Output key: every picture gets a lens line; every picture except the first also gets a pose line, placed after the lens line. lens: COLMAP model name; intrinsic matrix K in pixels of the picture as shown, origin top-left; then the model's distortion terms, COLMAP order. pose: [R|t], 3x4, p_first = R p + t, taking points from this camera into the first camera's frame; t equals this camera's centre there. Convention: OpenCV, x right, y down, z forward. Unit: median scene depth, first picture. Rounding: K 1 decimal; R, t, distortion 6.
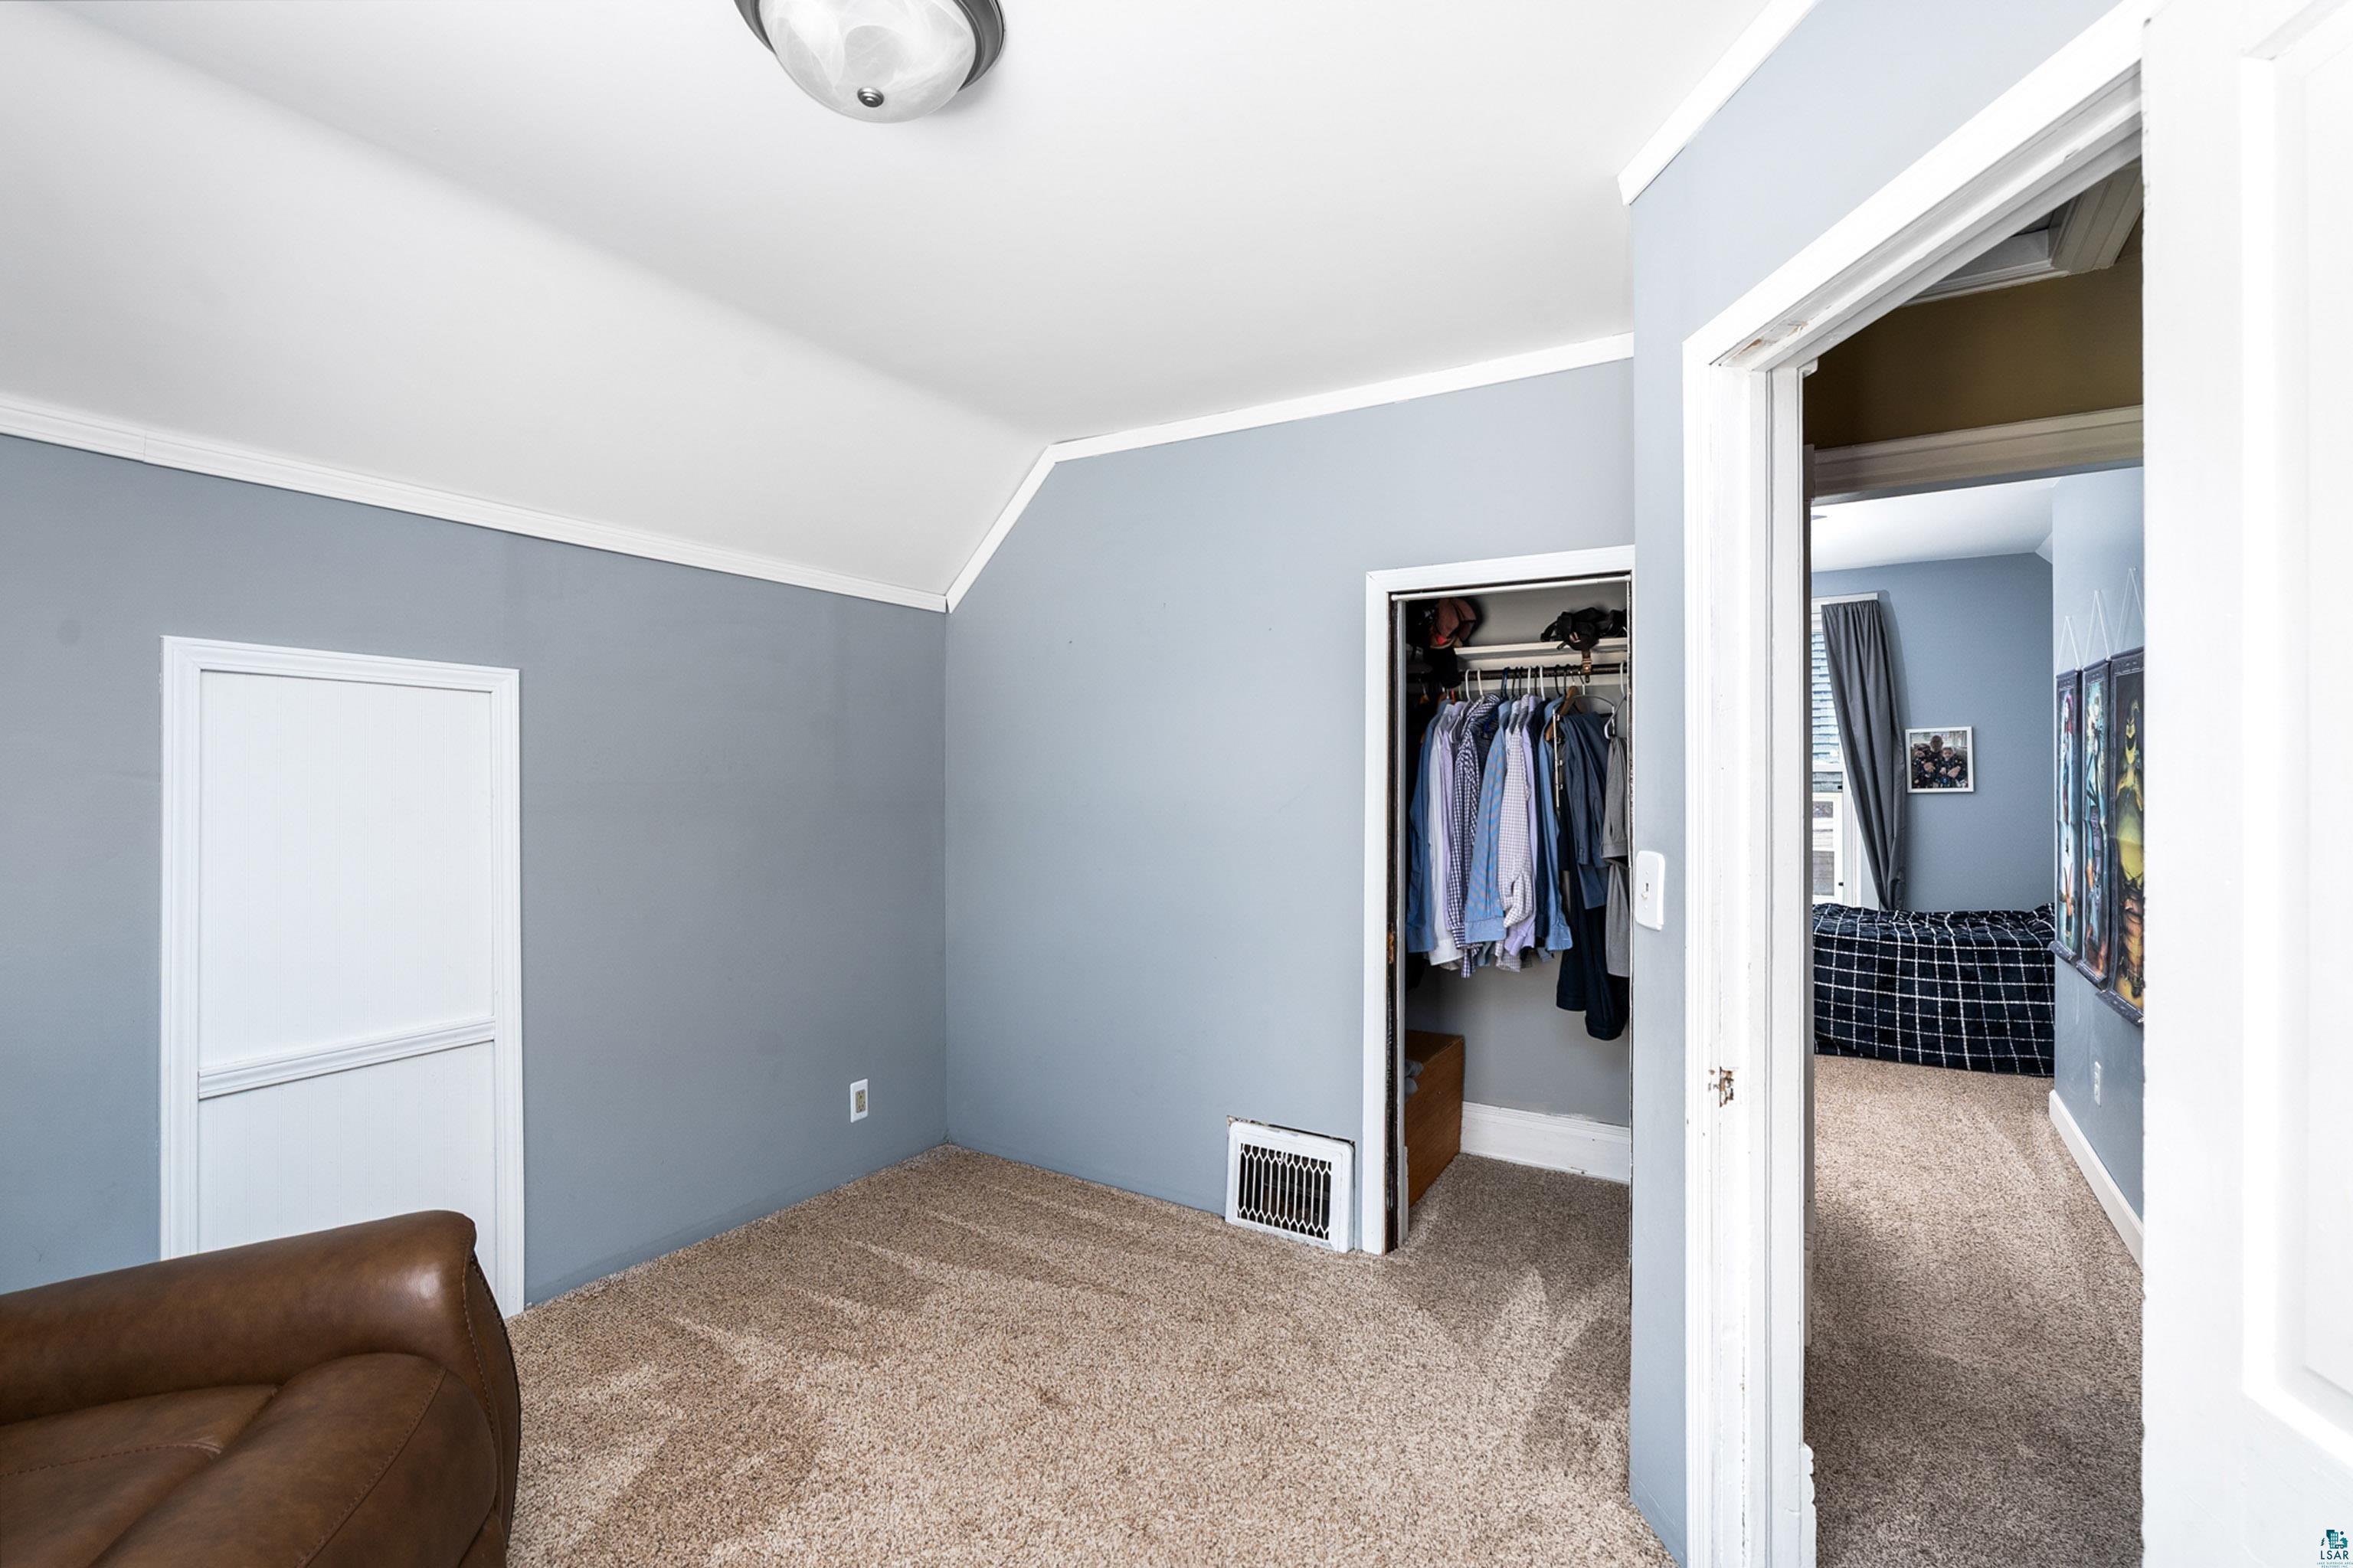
lens RADIAL K [[1069.5, 0, 1169.0], [0, 1069.5, 783.6], [0, 0, 1]] dist [-0.005809, 0.001434]
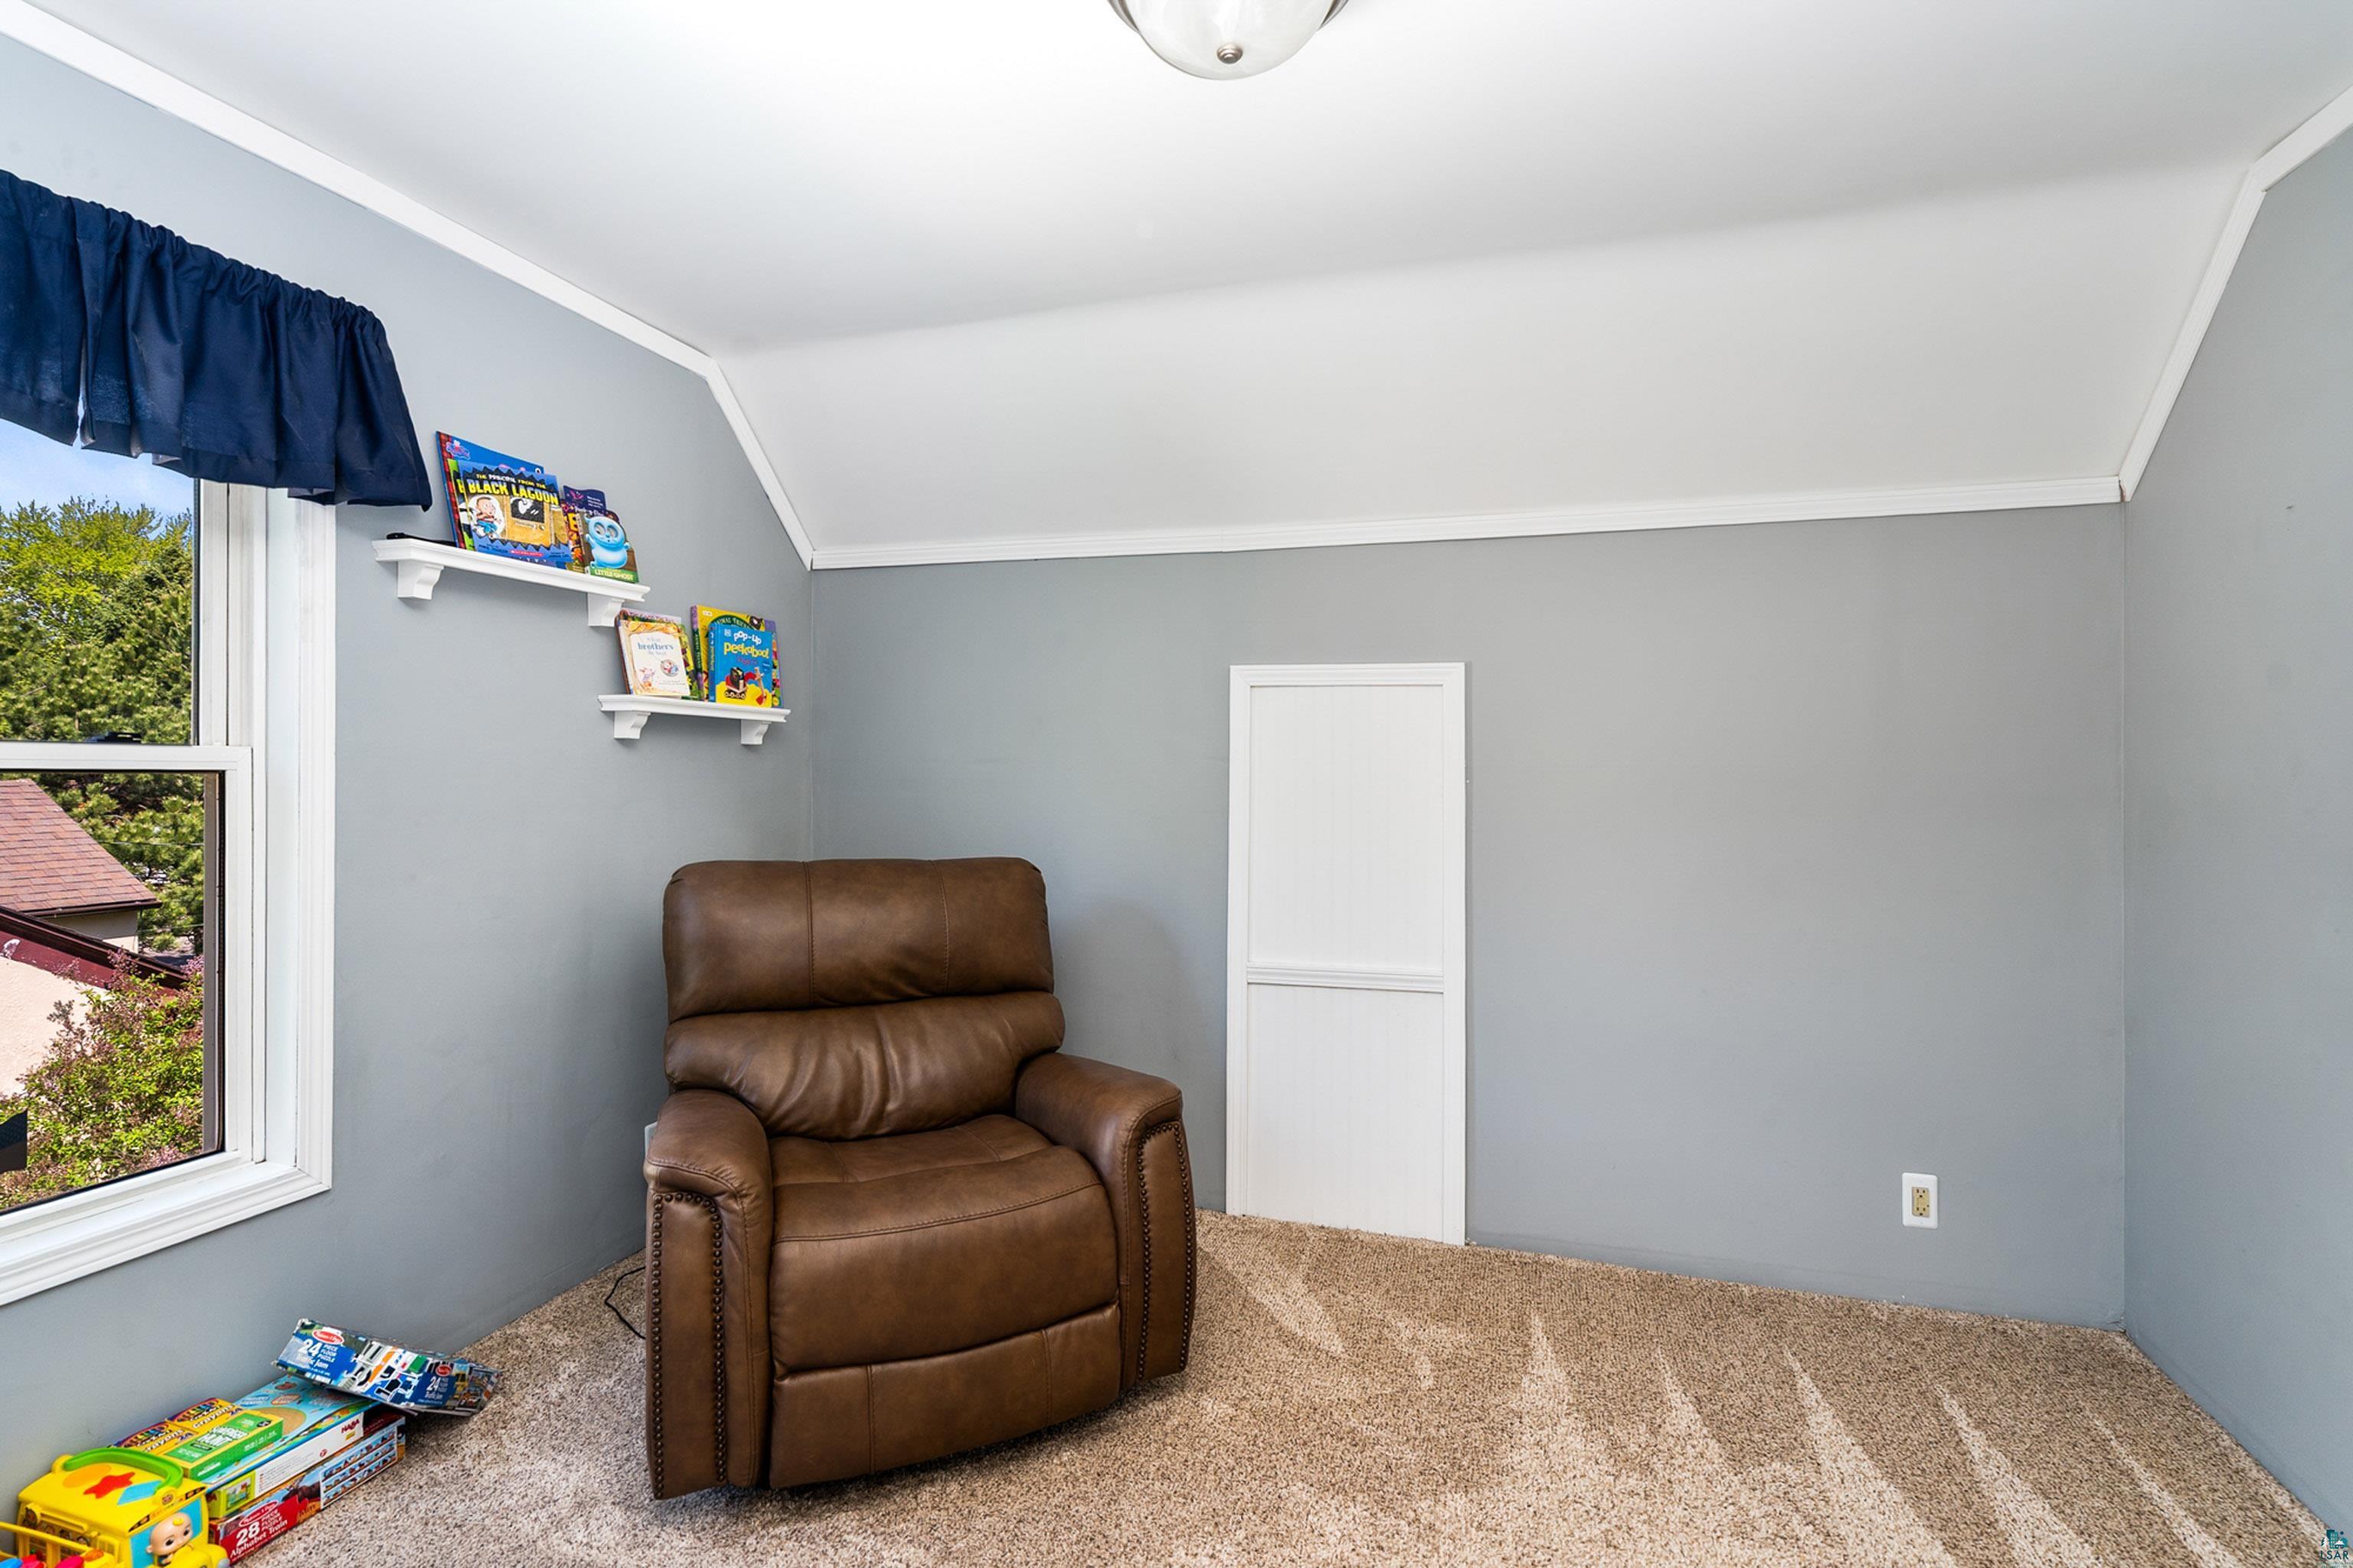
lens RADIAL K [[1098.2, 0, 1166.6], [0, 1098.2, 783.1], [0, 0, 1]] dist [-0.004936, 0.001476]
pose [[0.245966, 0.011881, -0.969206, 0.394827], [-0.004746, 0.999928, 0.011053, 0.006208], [0.969267, 0.001881, 0.246005, 0.405101]]
